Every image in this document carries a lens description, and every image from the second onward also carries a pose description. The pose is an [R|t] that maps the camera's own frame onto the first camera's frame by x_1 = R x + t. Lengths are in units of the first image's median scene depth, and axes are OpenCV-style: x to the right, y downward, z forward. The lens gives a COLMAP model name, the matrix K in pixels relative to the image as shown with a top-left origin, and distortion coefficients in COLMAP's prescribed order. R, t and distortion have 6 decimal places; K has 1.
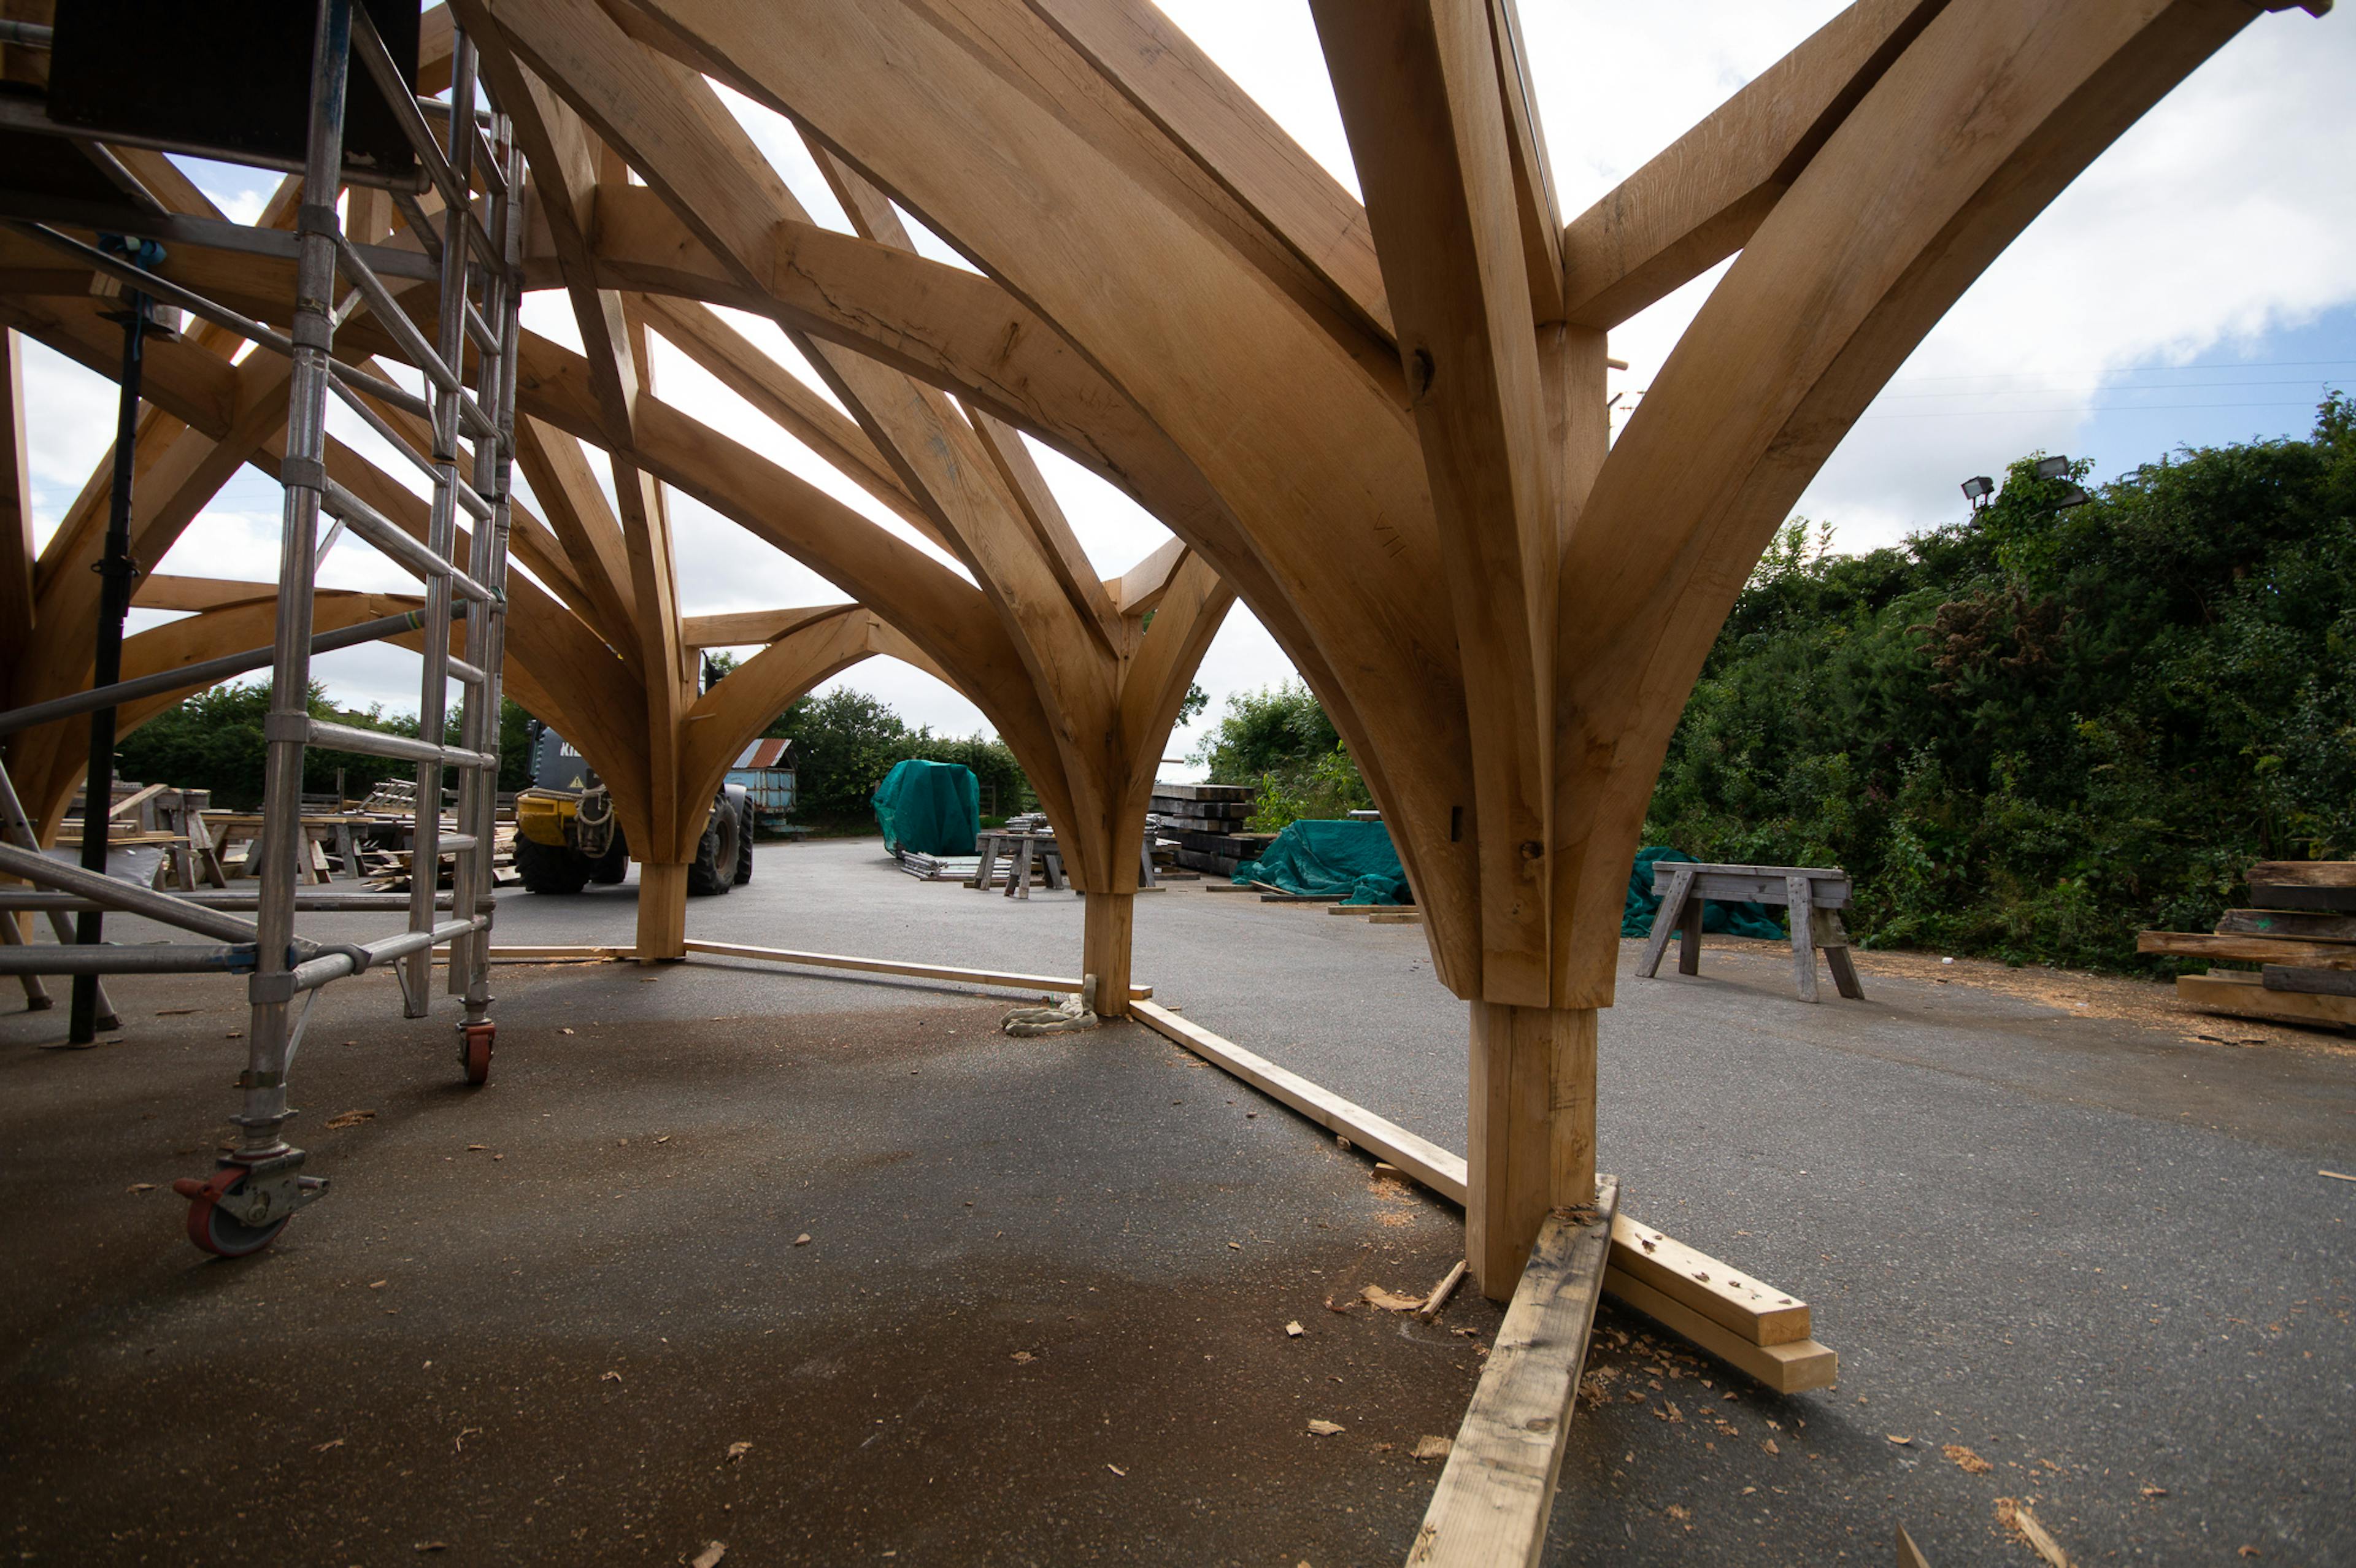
lens RADIAL K [[1072.2, 0, 1178.0], [0, 1072.2, 784.0], [0, 0, 1]] dist [0.016517, -0.016100]
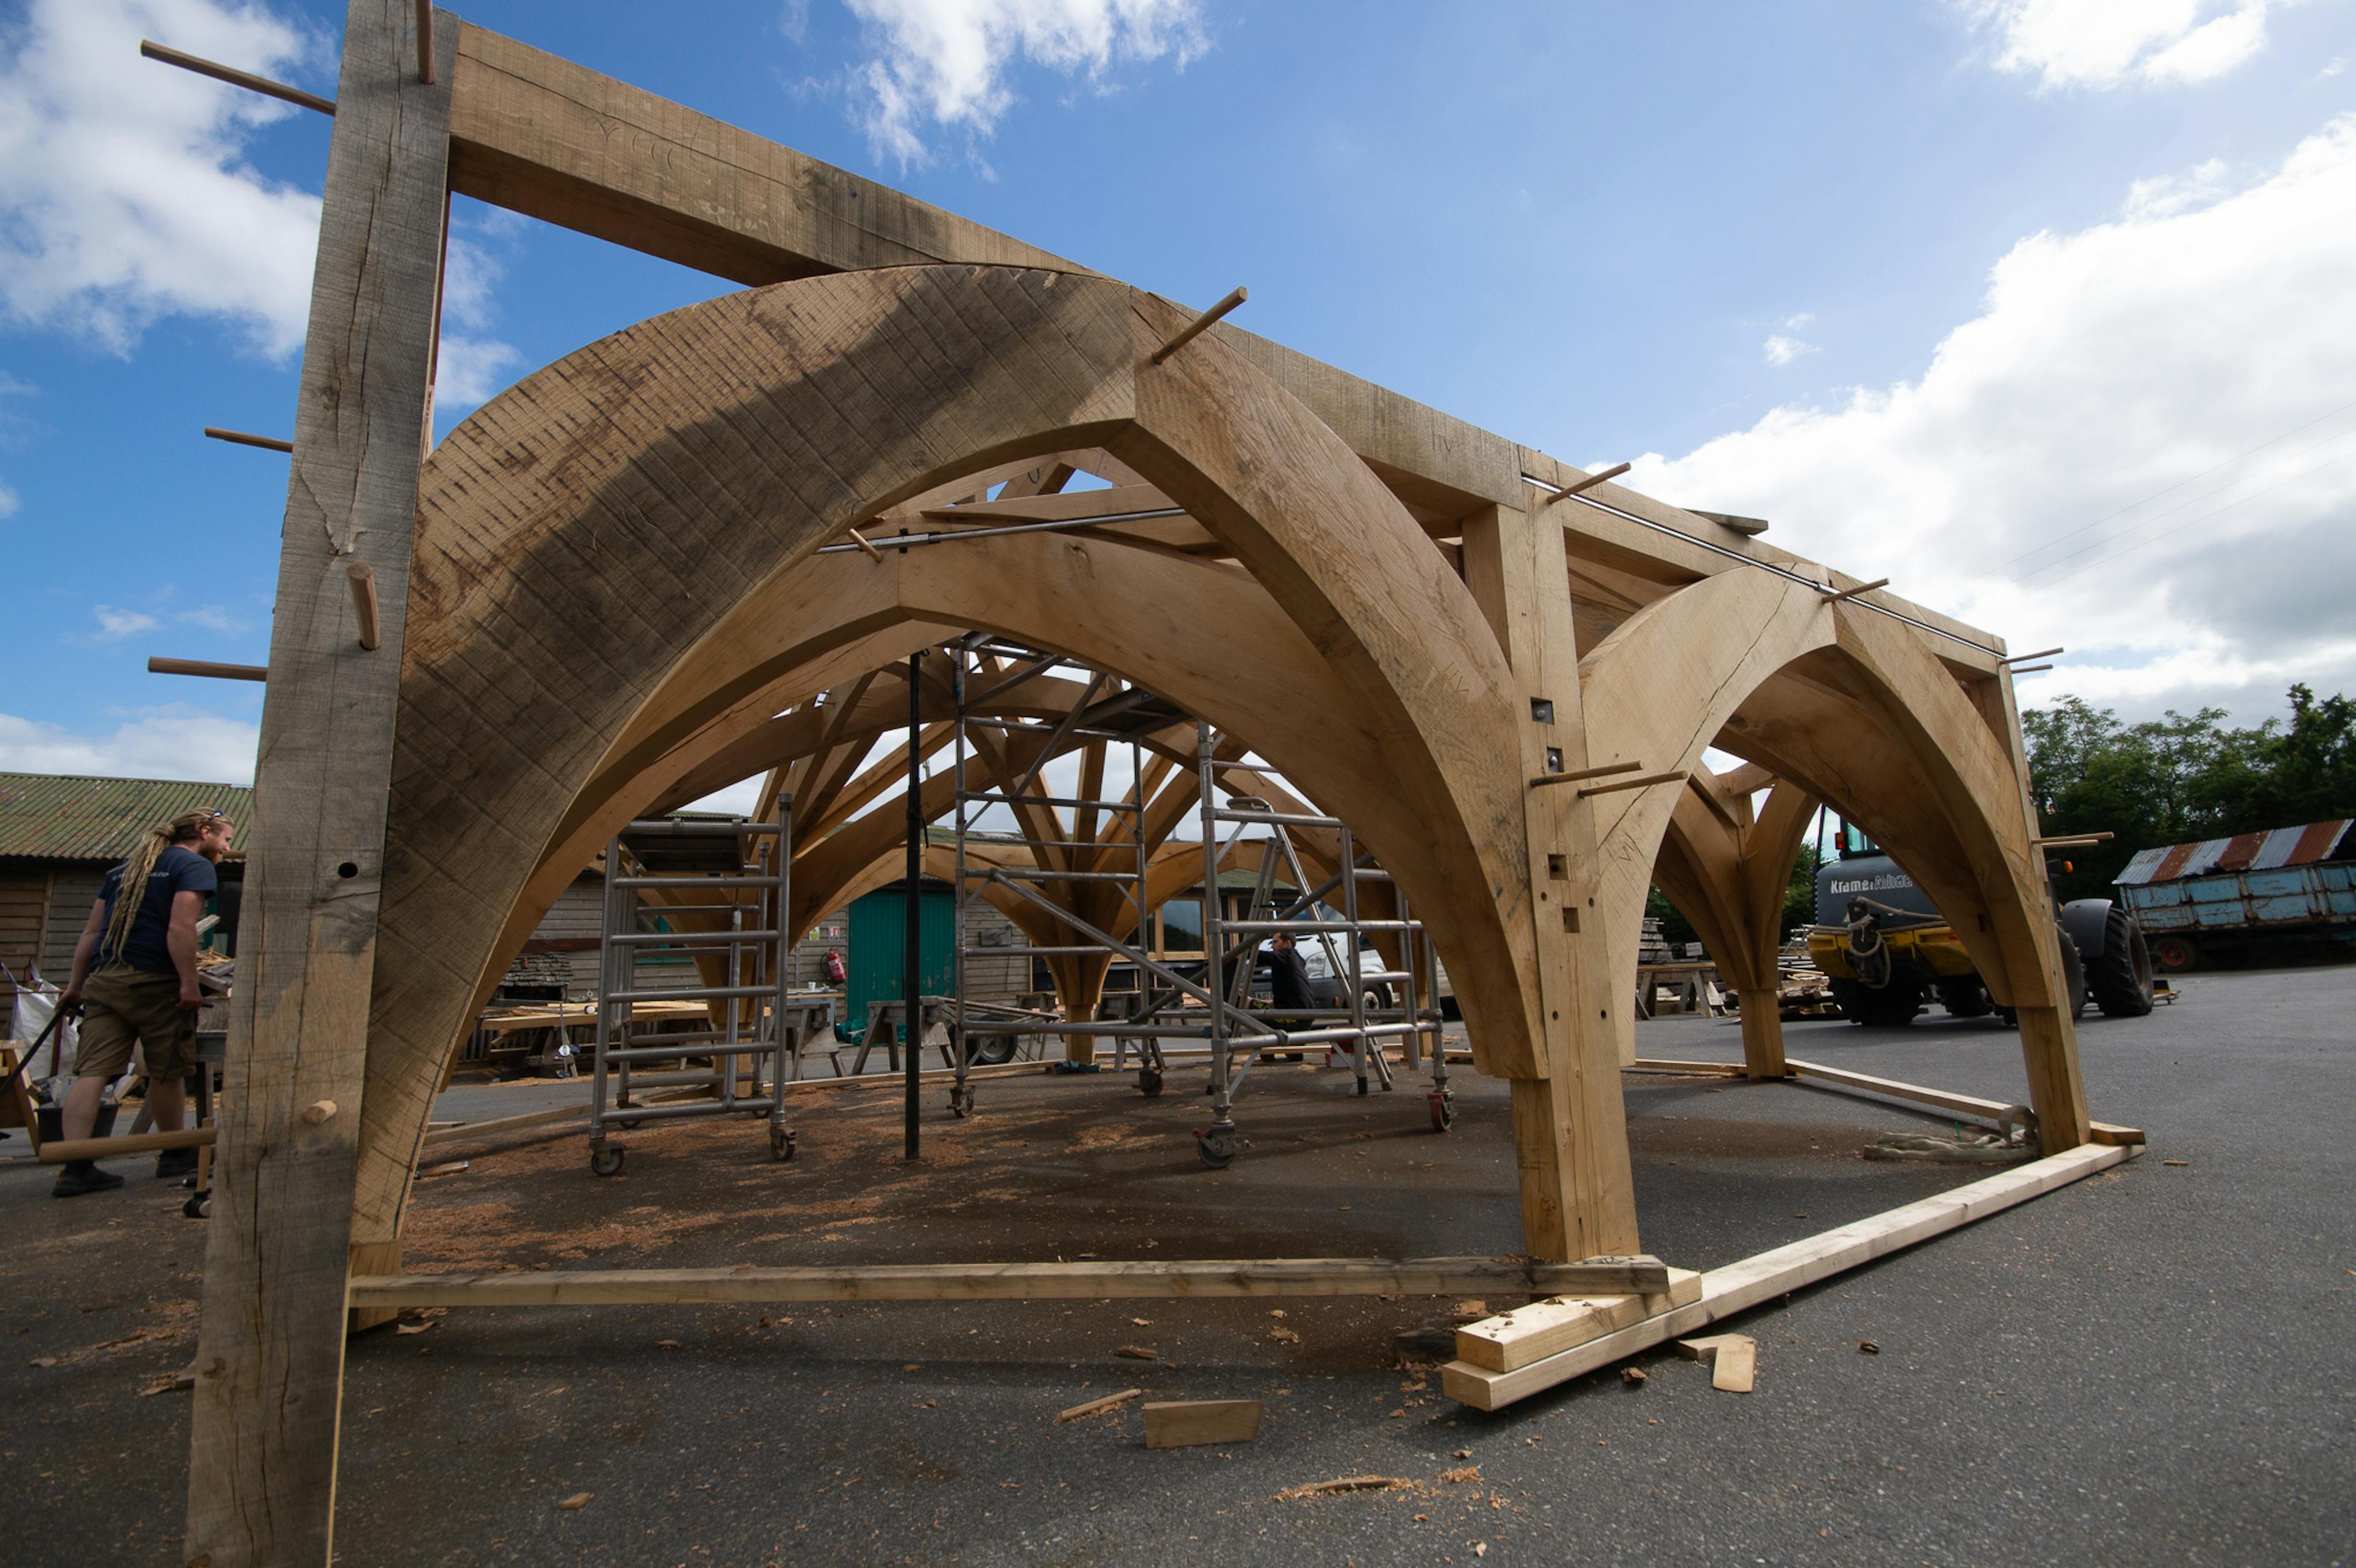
lens RADIAL K [[1072.2, 0, 1178.0], [0, 1072.2, 784.0], [0, 0, 1]] dist [0.016517, -0.016100]
pose [[0.285268, -0.207622, -0.935690, 0.141140], [0.085481, 0.977876, -0.190922, 0.008451], [0.954628, -0.025520, 0.296705, 0.030491]]
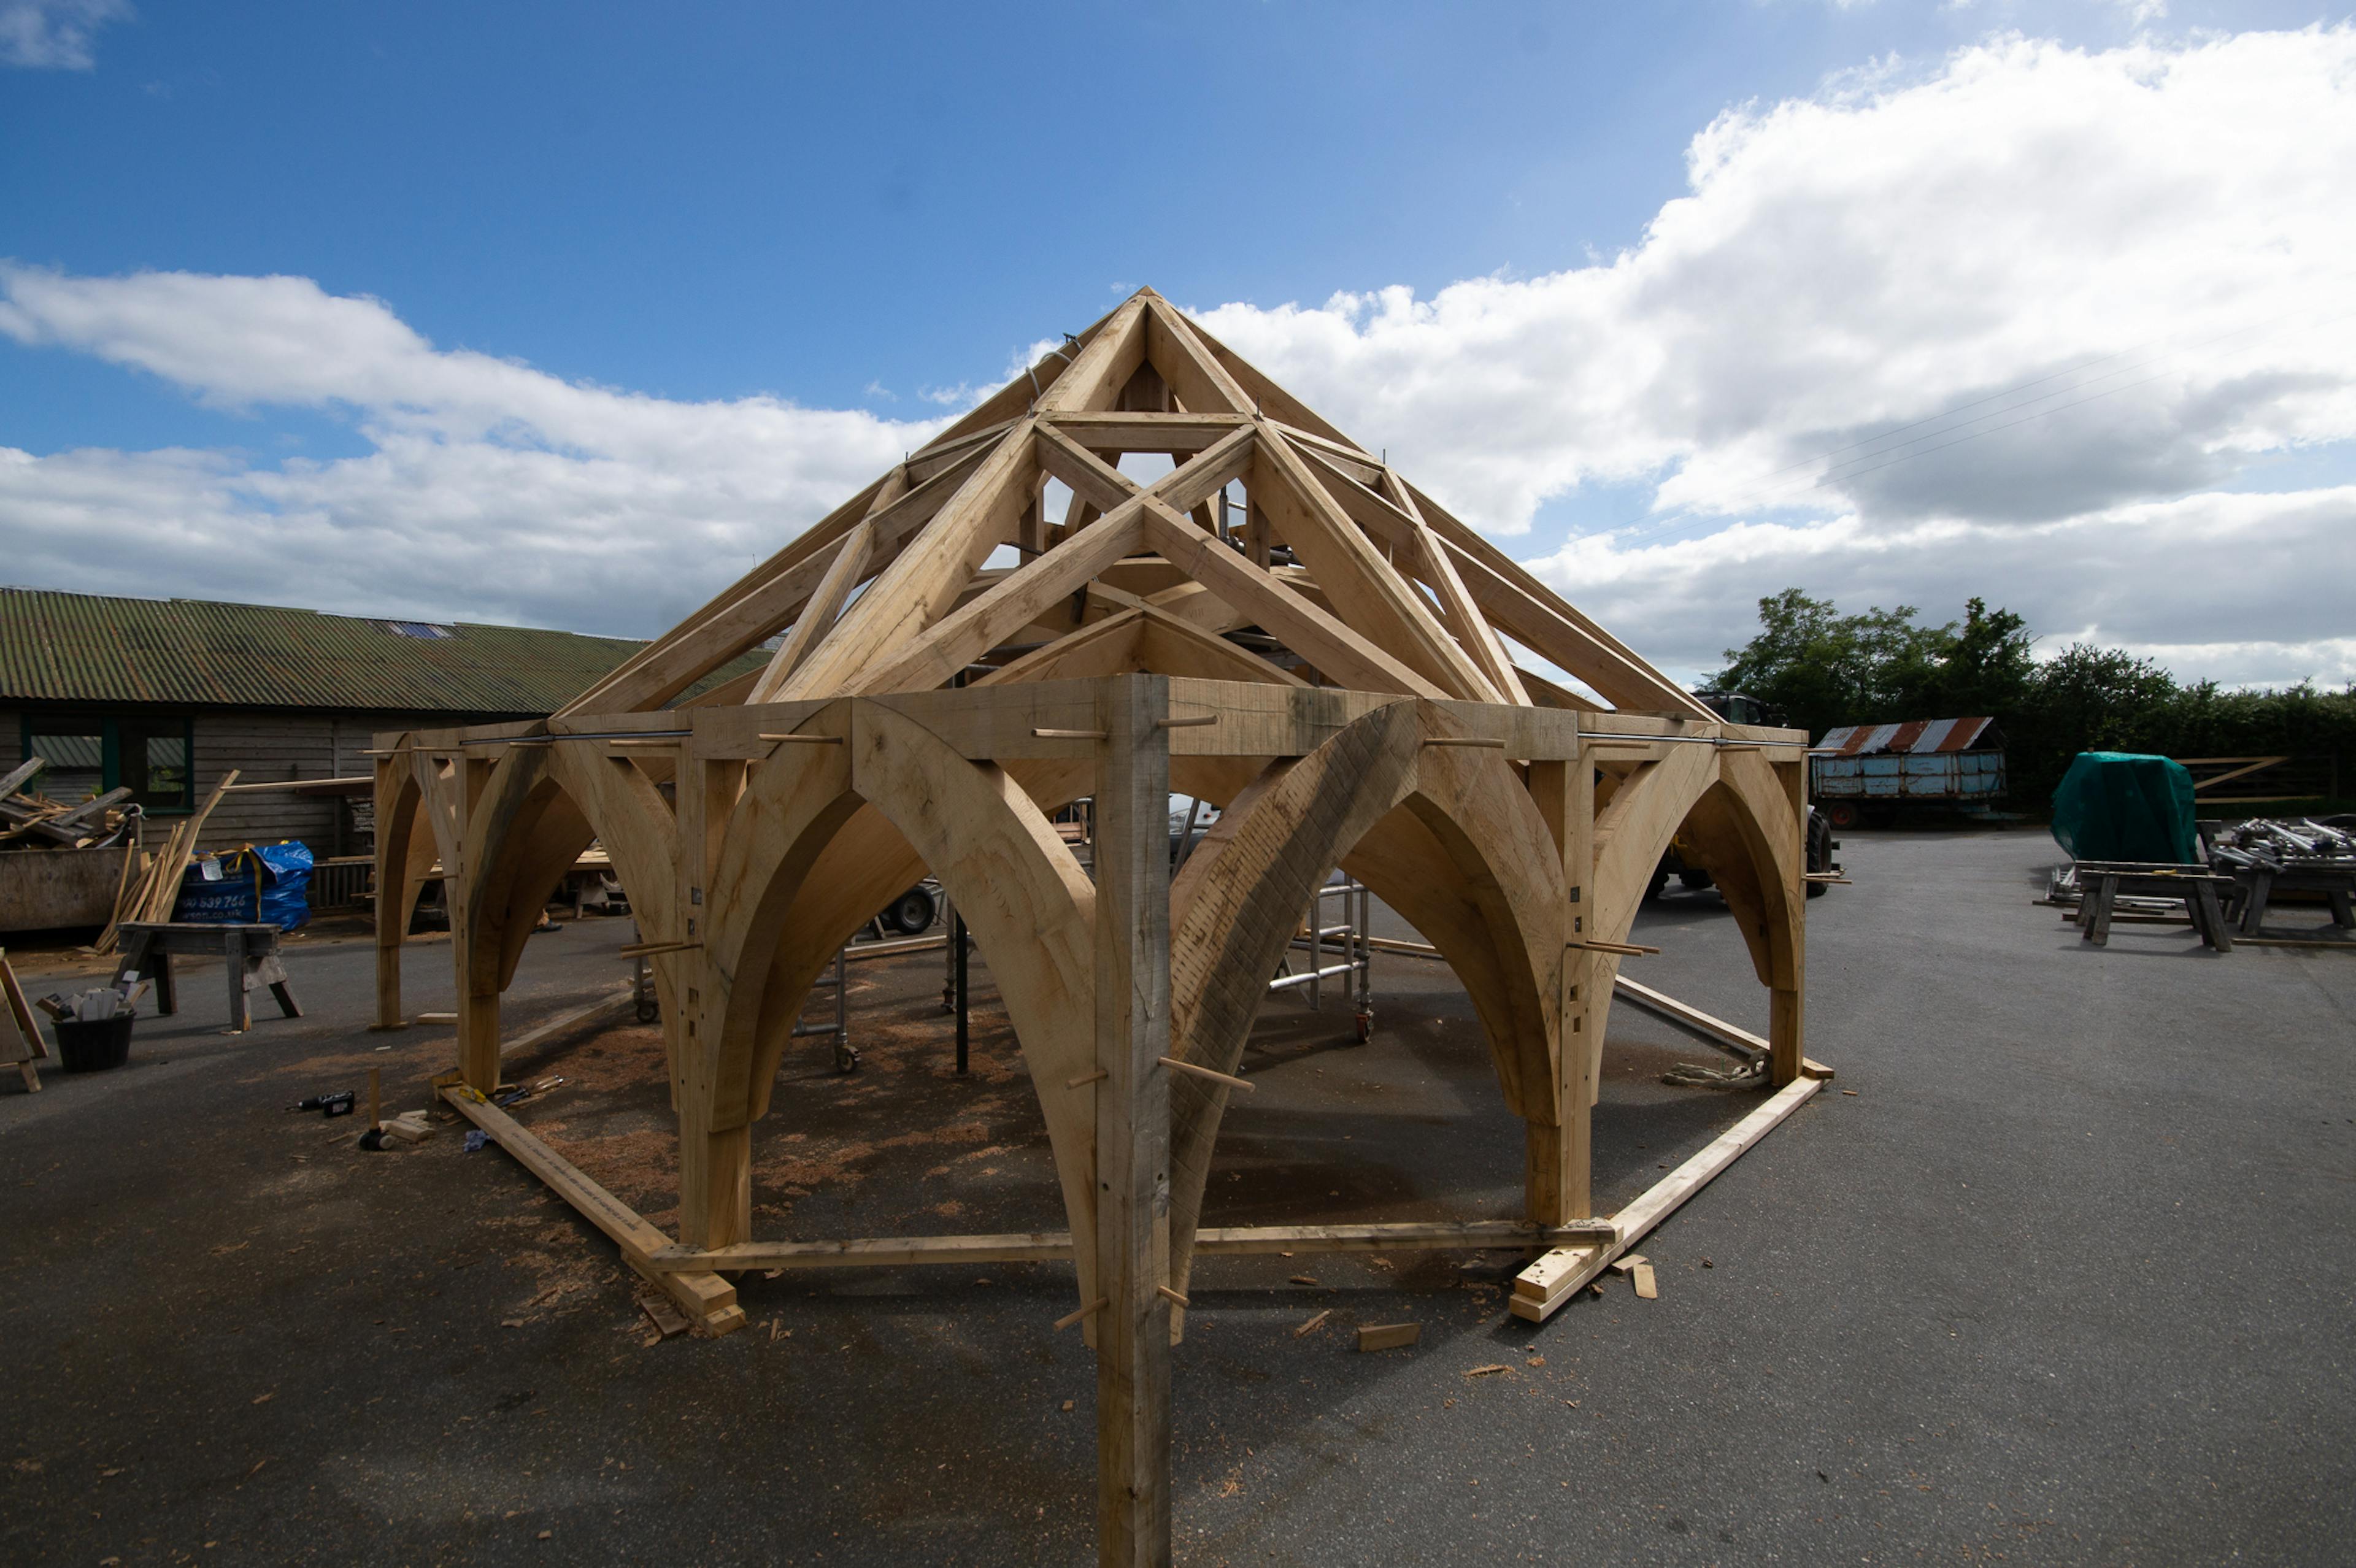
lens RADIAL K [[1075.9, 0, 1178.0], [0, 1075.9, 784.0], [0, 0, 1]] dist [0.000933, 0.000170]
pose [[0.465688, -0.010496, -0.884887, 0.177689], [0.048872, 0.998709, 0.013875, -0.045608], [0.883598, -0.049708, 0.465600, -0.044932]]
